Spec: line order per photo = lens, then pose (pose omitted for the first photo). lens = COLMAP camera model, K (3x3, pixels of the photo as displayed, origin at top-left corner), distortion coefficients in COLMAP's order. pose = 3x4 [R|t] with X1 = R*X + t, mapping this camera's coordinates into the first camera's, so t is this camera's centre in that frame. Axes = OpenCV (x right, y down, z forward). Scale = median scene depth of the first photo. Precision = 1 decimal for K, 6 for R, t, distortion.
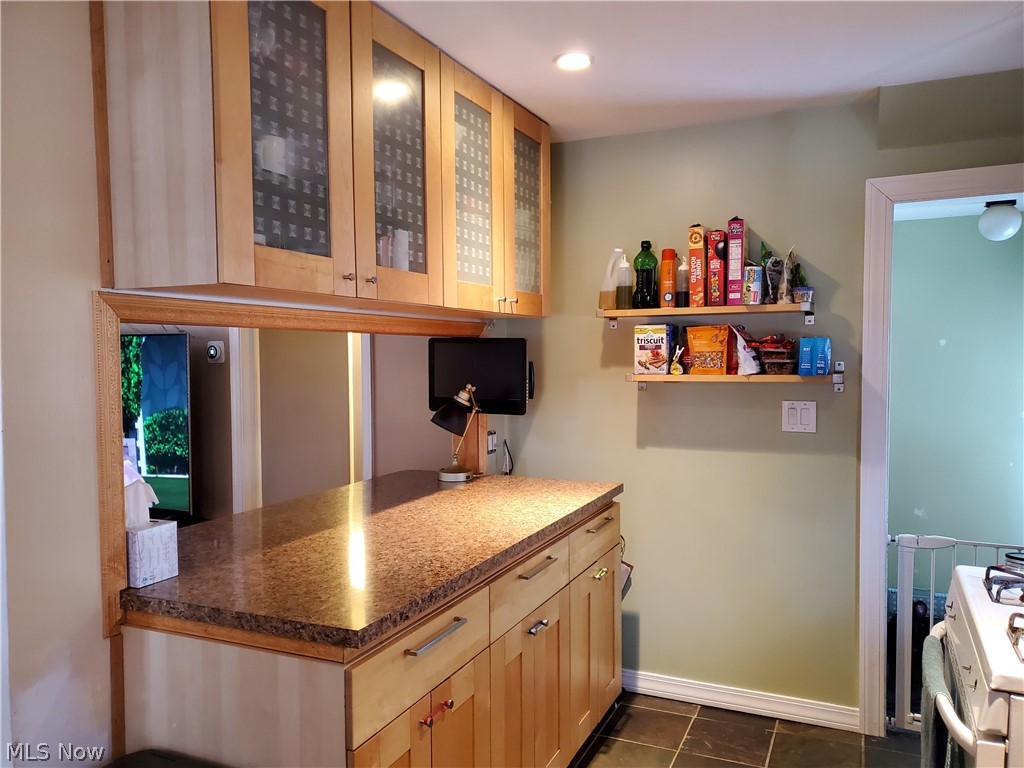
lens RADIAL K [[796.4, 0, 502.0], [0, 796.4, 401.0], [0, 0, 1]] dist [0.066170, -0.072642]
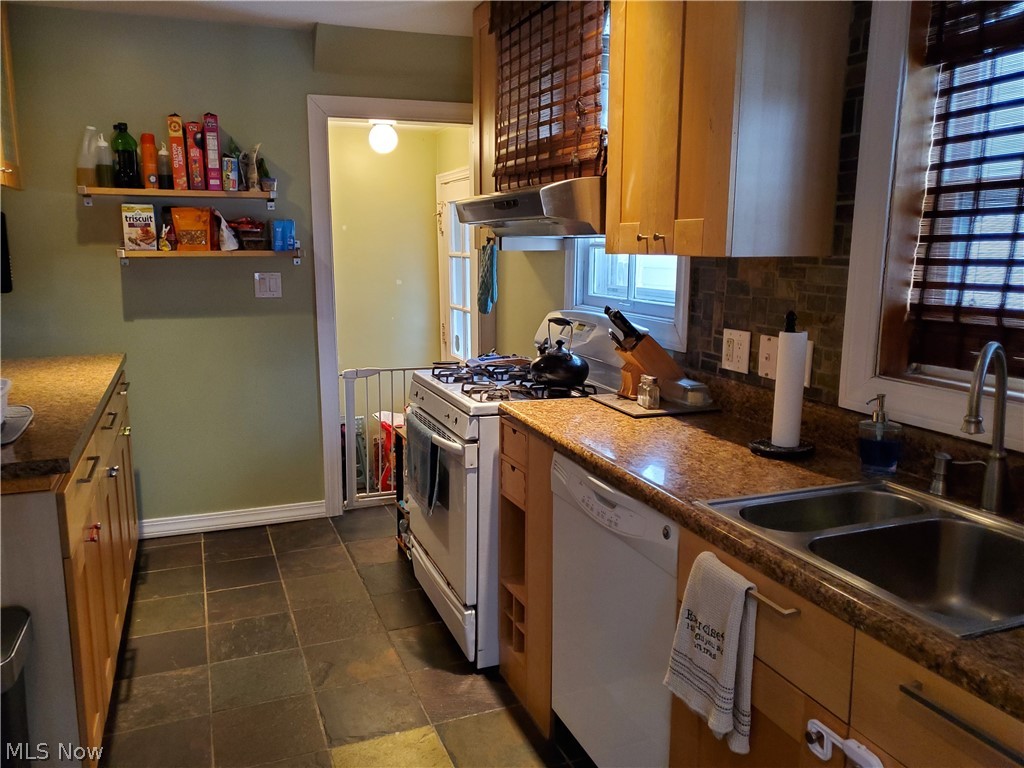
lens RADIAL K [[796.4, 0, 503.5], [0, 796.4, 392.0], [0, 0, 1]] dist [0.066170, -0.072642]
pose [[0.701785, -0.125528, 0.701242, -0.271471], [0.035184, 0.989259, 0.141873, 0.020156], [-0.711519, -0.074892, 0.698664, -0.143977]]
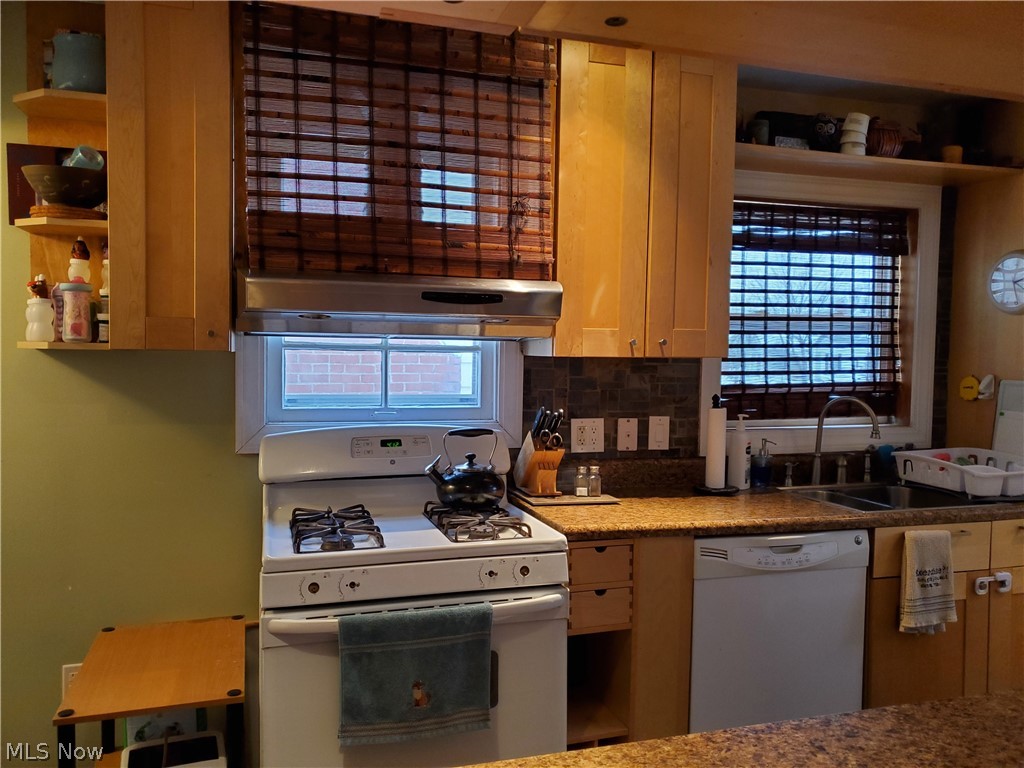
lens RADIAL K [[796.4, 0, 510.9], [0, 796.4, 388.7], [0, 0, 1]] dist [0.066170, -0.072642]
pose [[-0.665898, -0.035344, 0.745205, -0.191113], [0.036175, 0.996173, 0.079572, -0.031915], [-0.745165, 0.079945, -0.662071, 0.905661]]
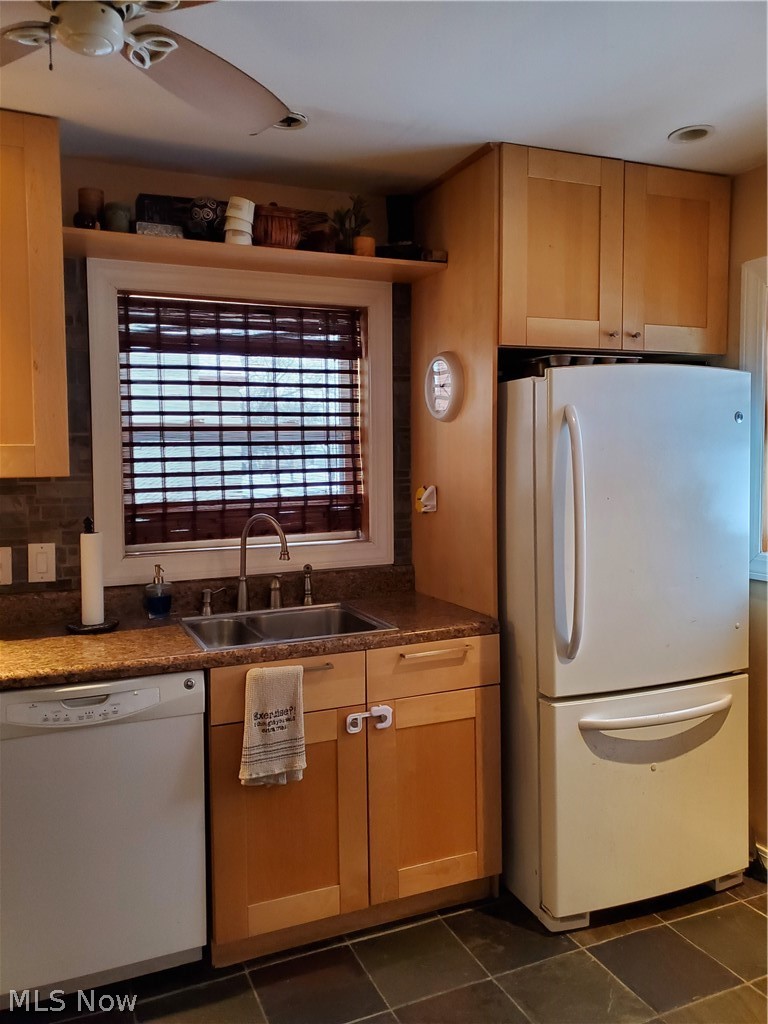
lens RADIAL K [[796.4, 0, 371.8], [0, 796.4, 497.6], [0, 0, 1]] dist [0.066170, -0.072642]
pose [[-0.733710, -0.022923, 0.679076, -0.413666], [0.053472, 0.994383, 0.091340, -0.022039], [-0.677356, 0.103328, -0.728363, 0.520987]]
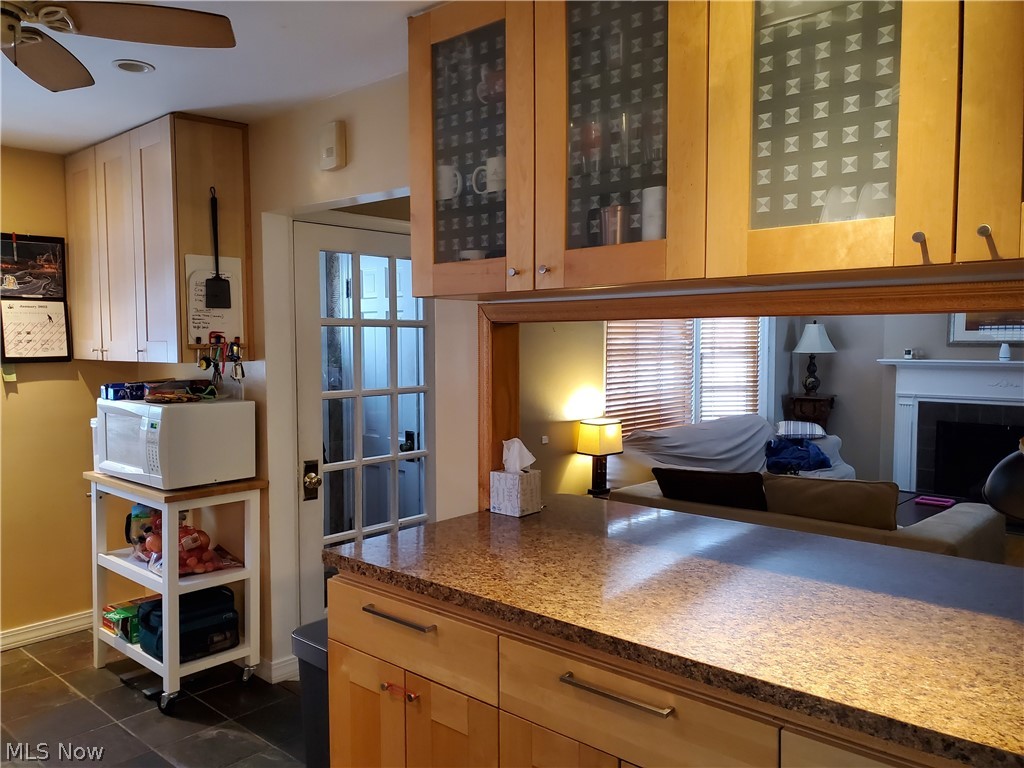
lens RADIAL K [[796.4, 0, 503.7], [0, 796.4, 389.6], [0, 0, 1]] dist [0.066170, -0.072642]
pose [[-0.308654, 0.067526, -0.948775, 0.494165], [-0.050394, 0.994915, 0.087204, -0.059852], [0.949839, 0.074728, -0.303681, 0.827114]]
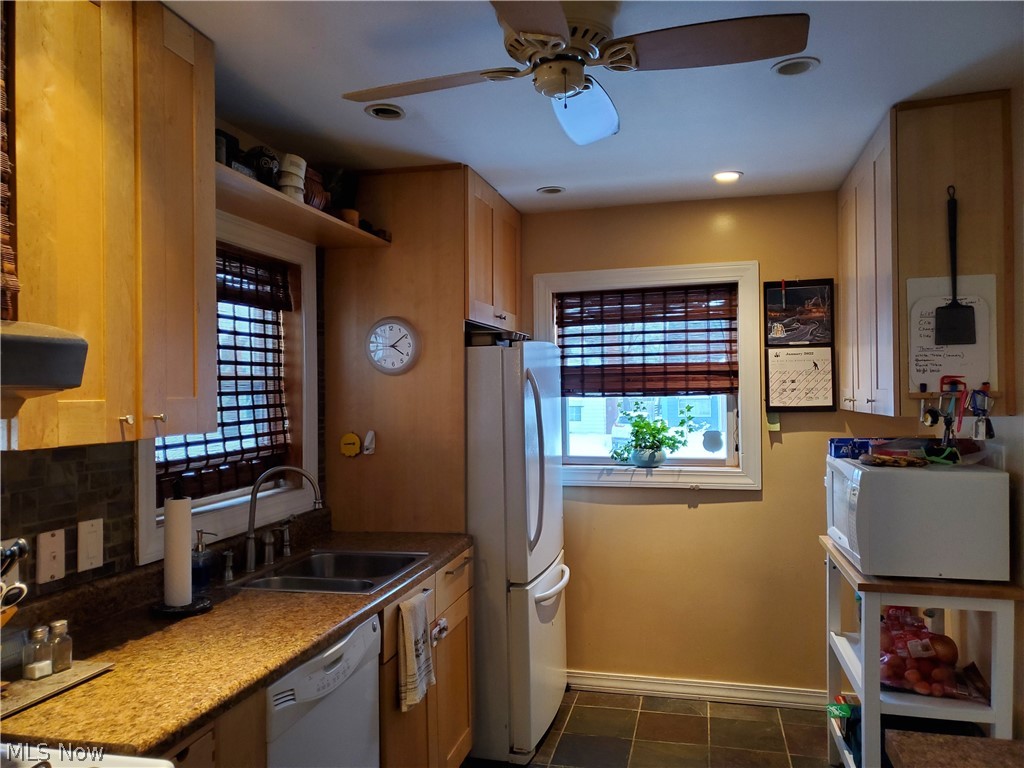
lens RADIAL K [[796.4, 0, 487.3], [0, 796.4, 391.3], [0, 0, 1]] dist [0.066170, -0.072642]
pose [[-0.986026, 0.017017, -0.165717, 0.179951], [0.007528, 0.998304, 0.057724, -0.058909], [0.166419, 0.055670, -0.984482, 0.850645]]
